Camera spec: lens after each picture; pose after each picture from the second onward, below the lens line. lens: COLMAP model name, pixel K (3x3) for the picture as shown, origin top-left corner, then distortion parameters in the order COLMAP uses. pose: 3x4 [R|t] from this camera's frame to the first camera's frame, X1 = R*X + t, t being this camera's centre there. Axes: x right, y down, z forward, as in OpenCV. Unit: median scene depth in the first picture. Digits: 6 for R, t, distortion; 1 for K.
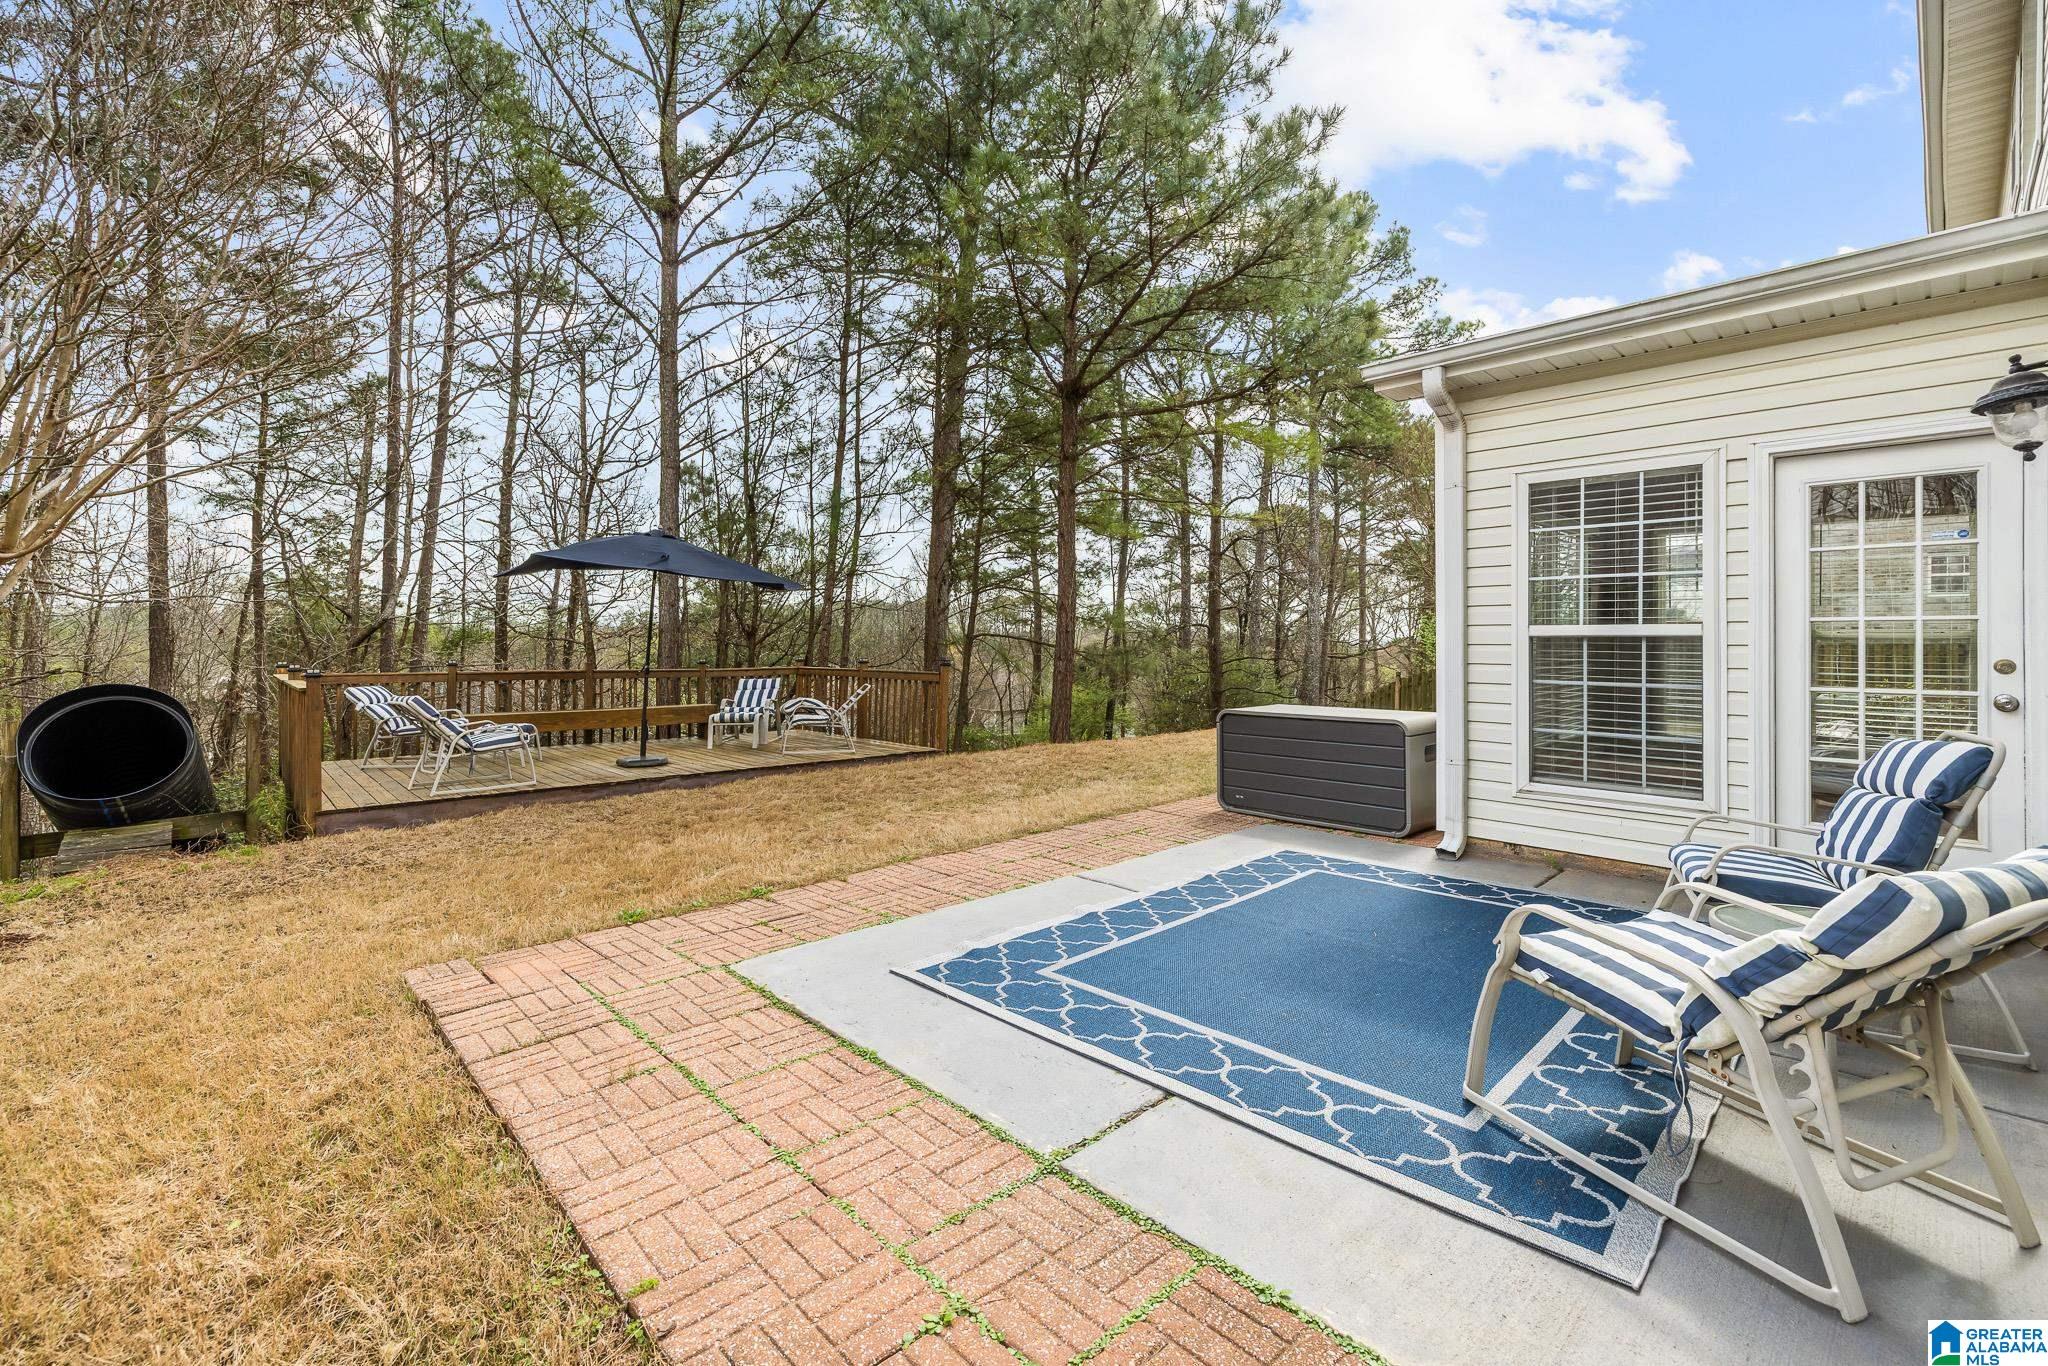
lens RADIAL K [[888.8, 0, 1022.5], [0, 888.8, 662.3], [0, 0, 1]] dist [0.010836, 0.001129]
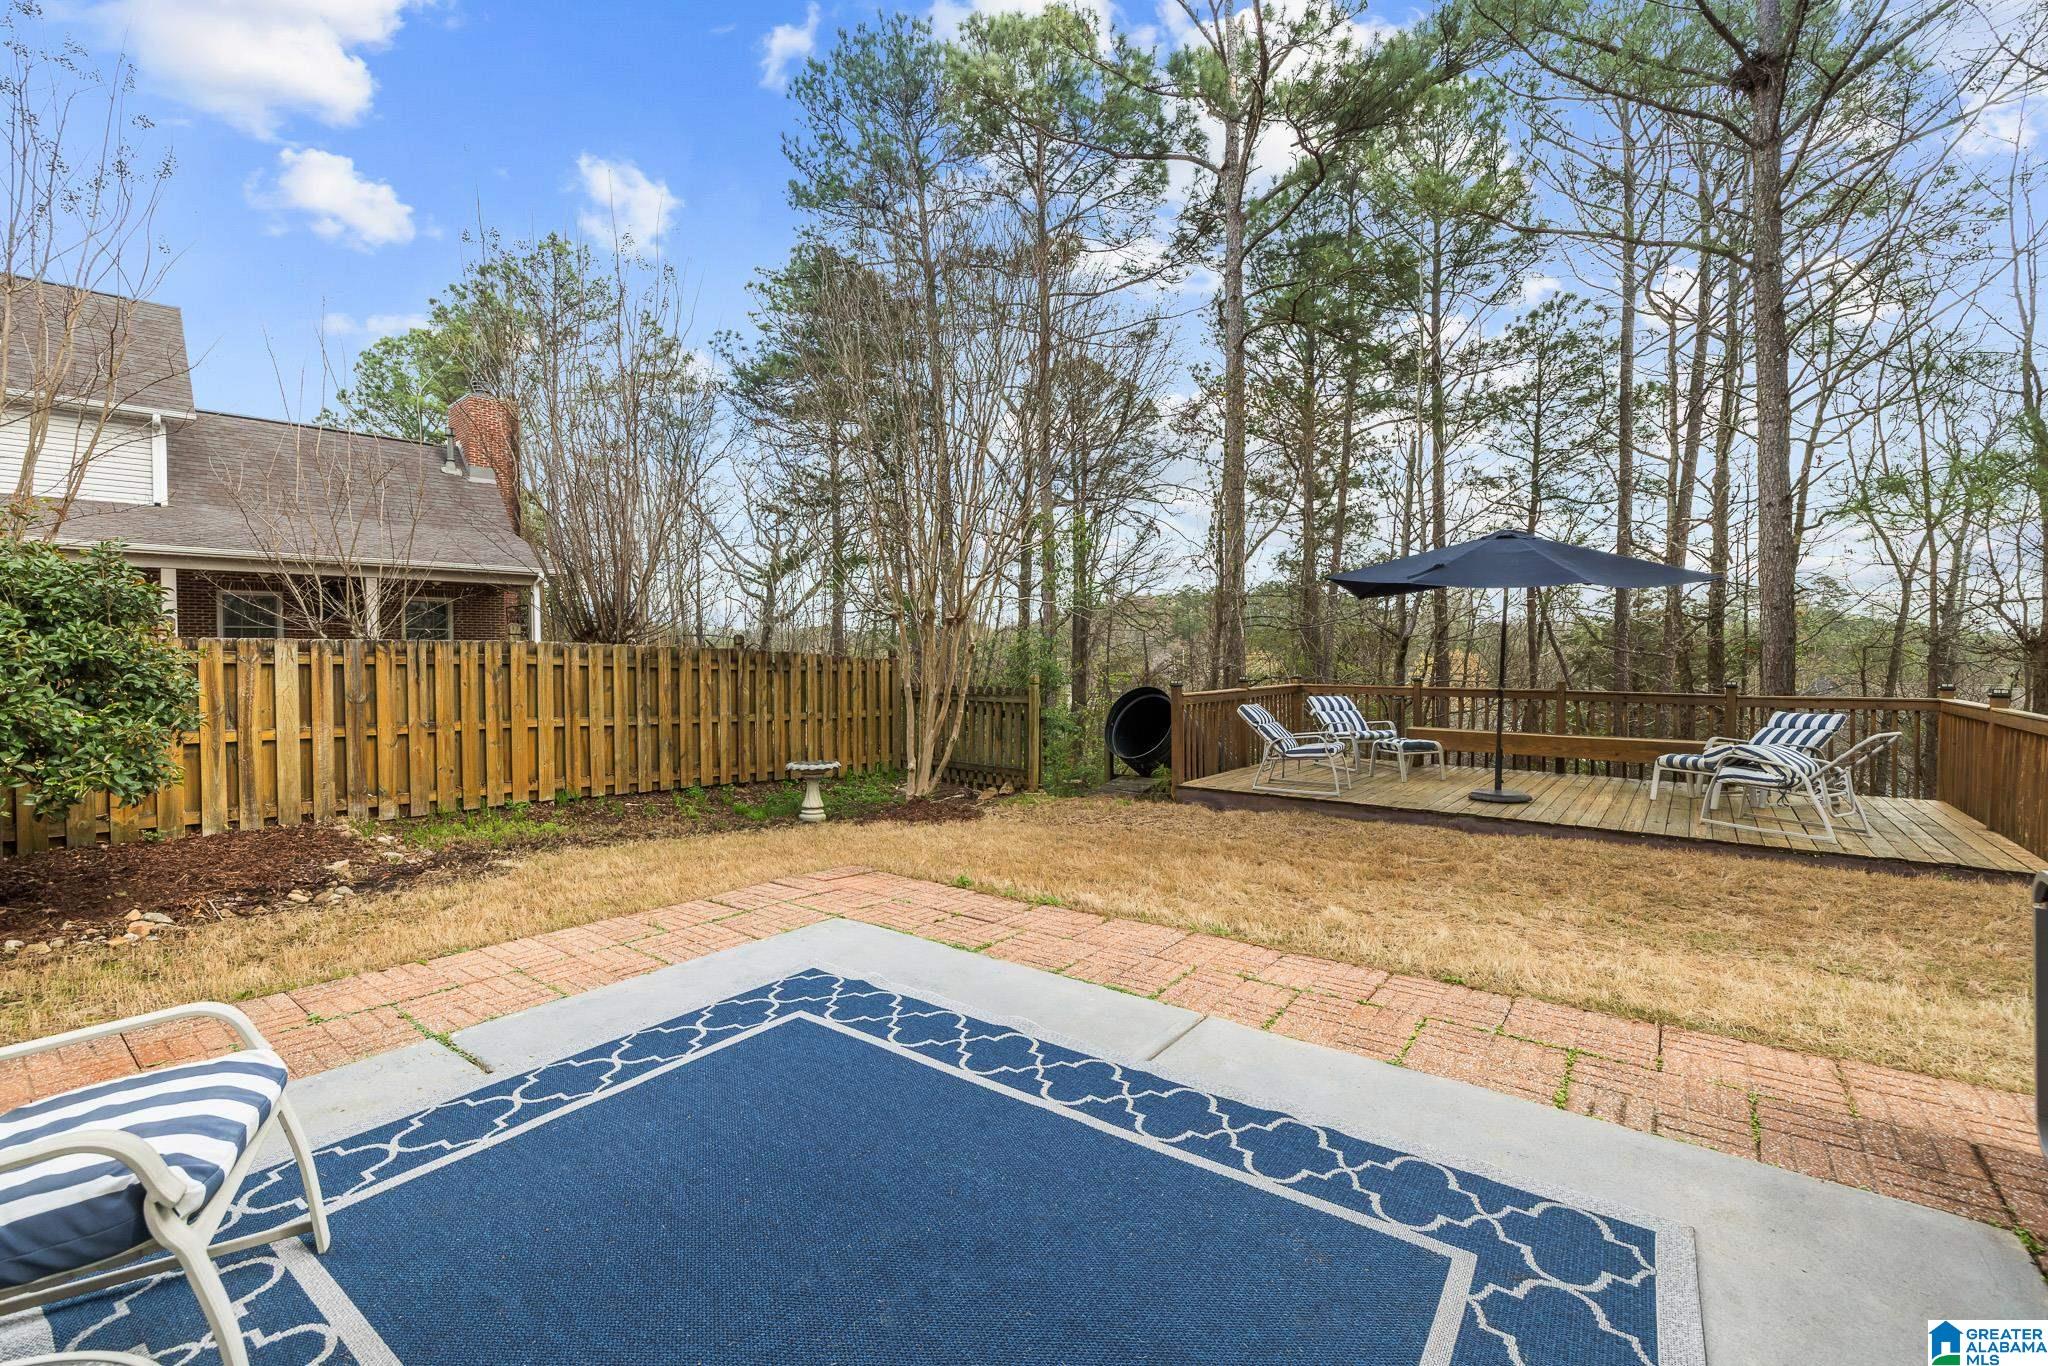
lens RADIAL K [[888.8, 0, 1030.7], [0, 888.8, 687.8], [0, 0, 1]] dist [0.010836, 0.001129]
pose [[0.151527, 0.036681, -0.987772, 0.379605], [-0.016435, 0.999267, 0.034586, -0.018984], [0.988316, 0.010993, 0.152019, 0.407743]]
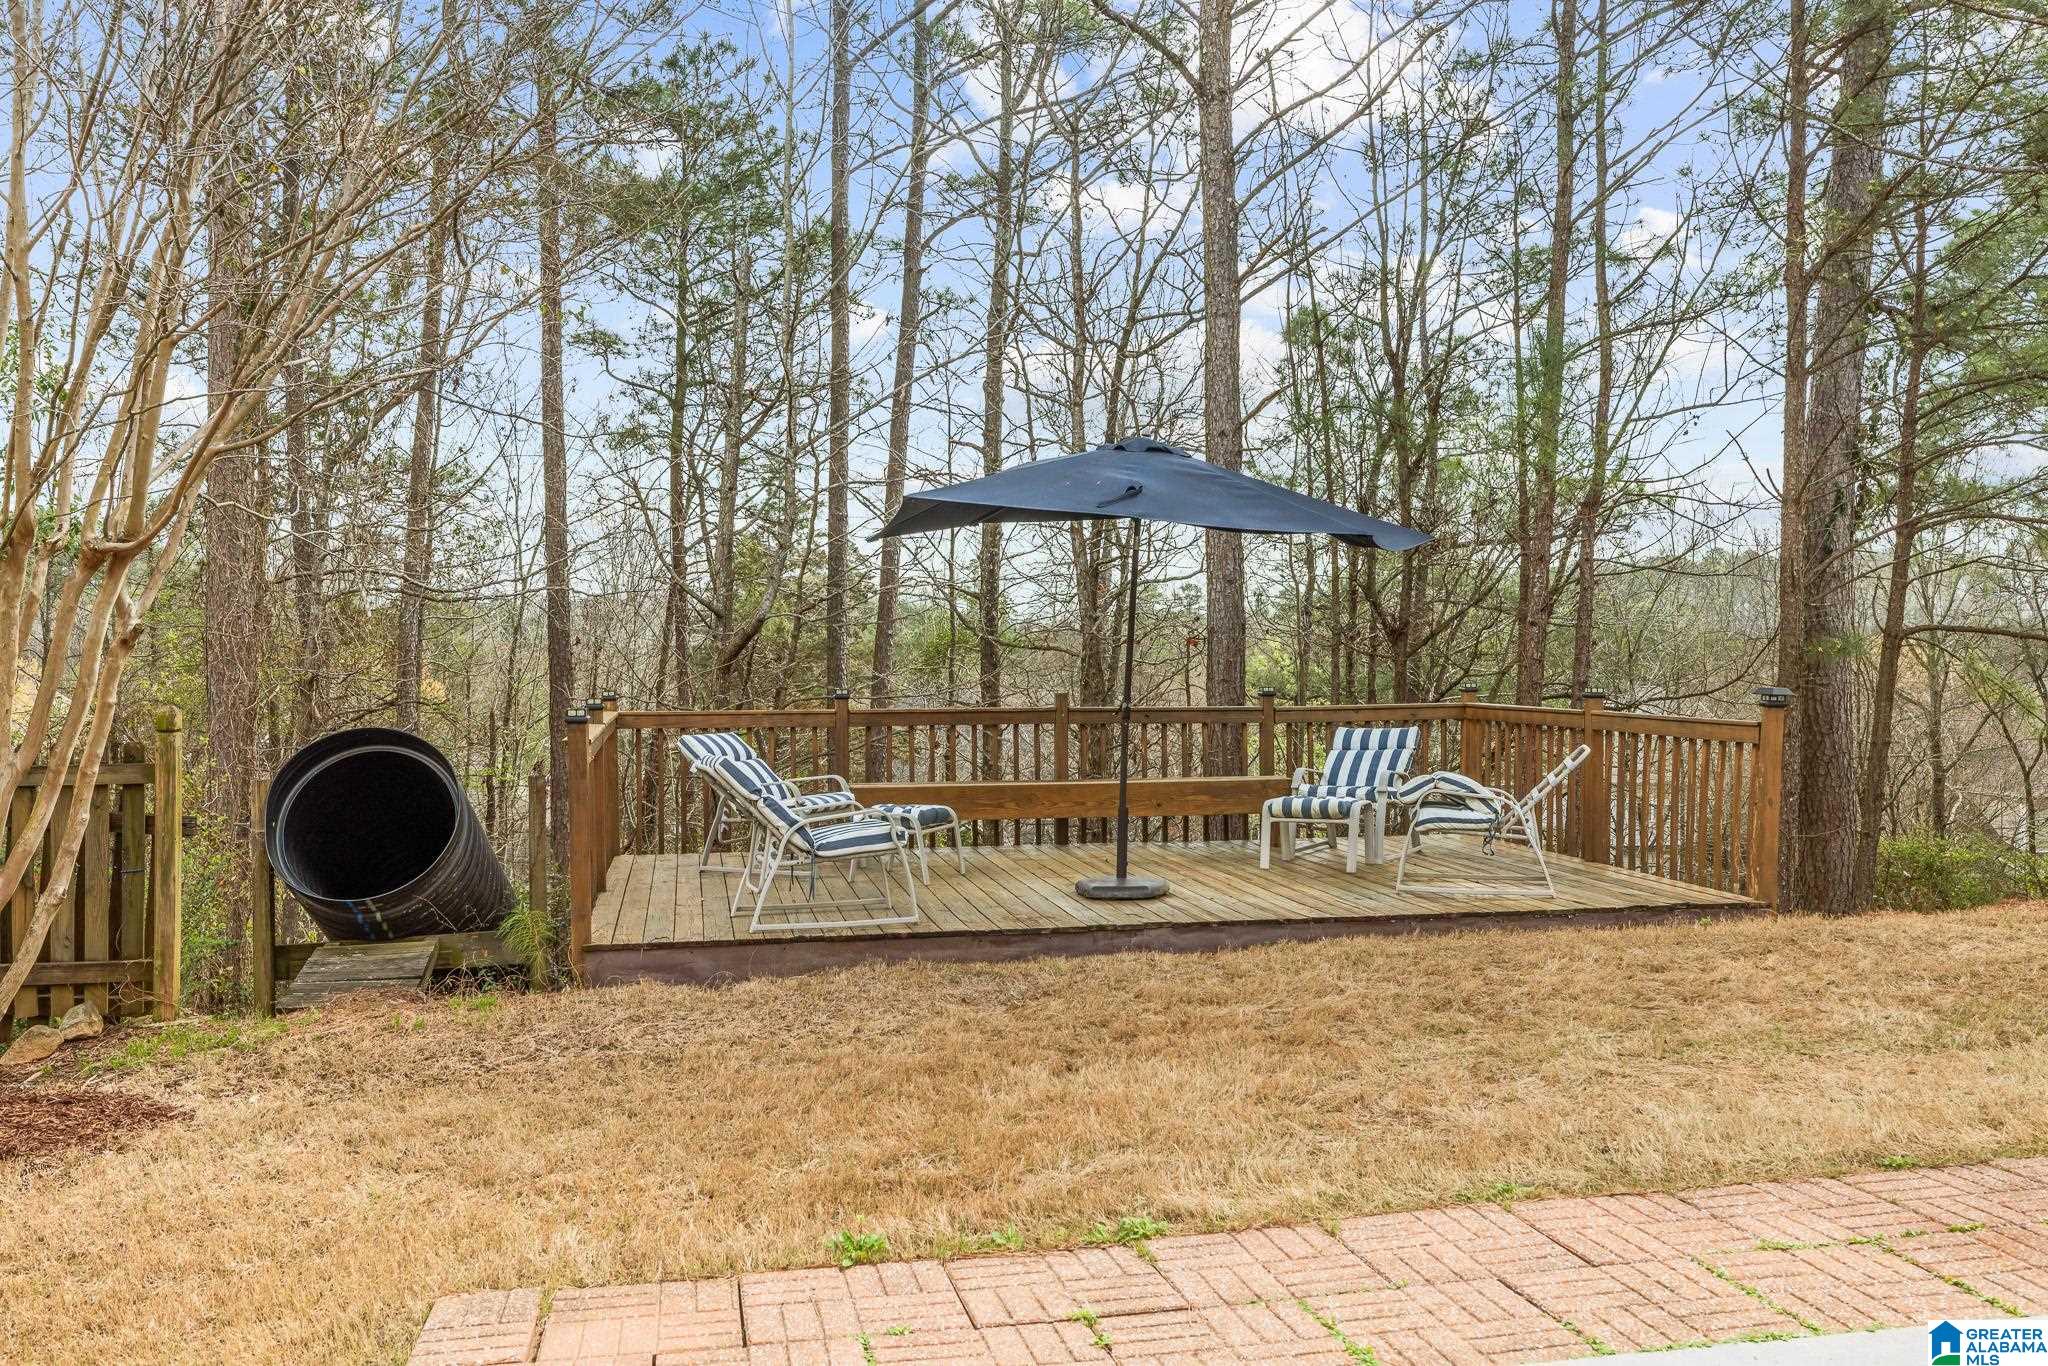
lens RADIAL K [[1741.8, 0, 1025.1], [0, 1741.8, 673.1], [0, 0, 1]] dist [0.009916, 0.000275]
pose [[0.849291, 0.001367, -0.527923, 0.060964], [-0.003582, 0.999989, -0.003173, -0.010327], [0.527912, 0.004585, 0.849286, 0.111317]]
